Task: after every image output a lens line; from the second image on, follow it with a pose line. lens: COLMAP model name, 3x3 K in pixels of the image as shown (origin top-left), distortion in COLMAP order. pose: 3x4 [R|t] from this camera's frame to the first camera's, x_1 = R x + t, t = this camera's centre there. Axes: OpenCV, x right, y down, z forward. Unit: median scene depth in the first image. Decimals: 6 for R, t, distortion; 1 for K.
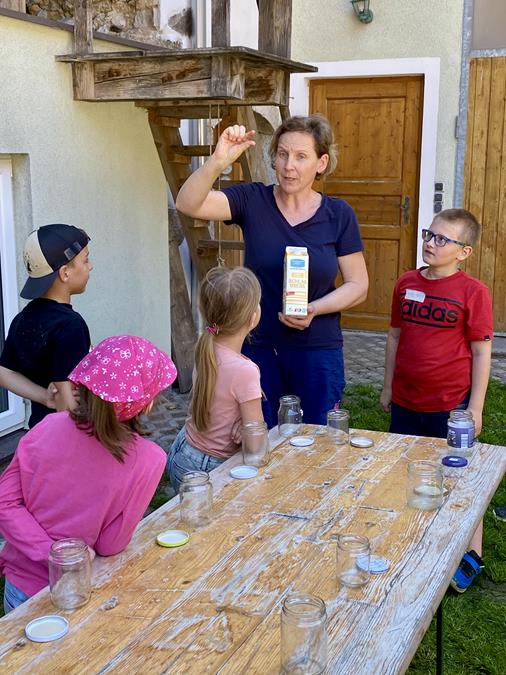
lens RADIAL K [[867.4, 0, 253.0], [0, 867.4, 337.5], [0, 0, 1]] dist [0.003713, 0.007168]
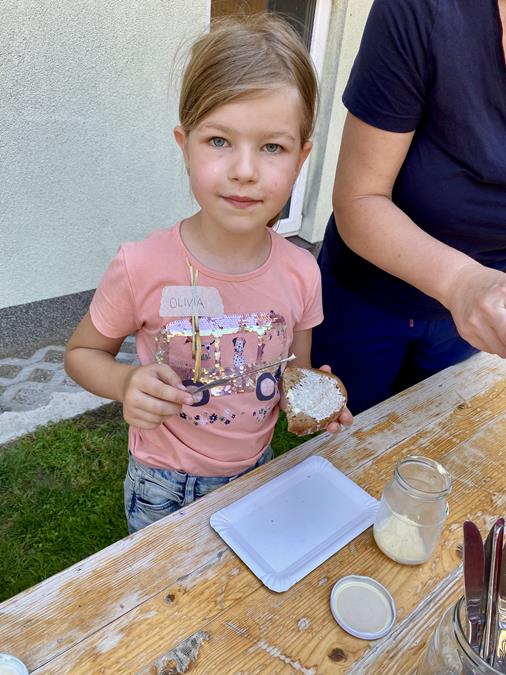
lens RADIAL K [[520.7, 0, 253.0], [0, 520.7, 337.5], [0, 0, 1]] dist [-0.008335, 0.003718]
pose [[0.896506, 0.289346, -0.335492, -0.056878], [-0.174108, 0.926441, 0.333758, 0.011093], [0.407385, -0.240804, 0.880937, 0.590329]]
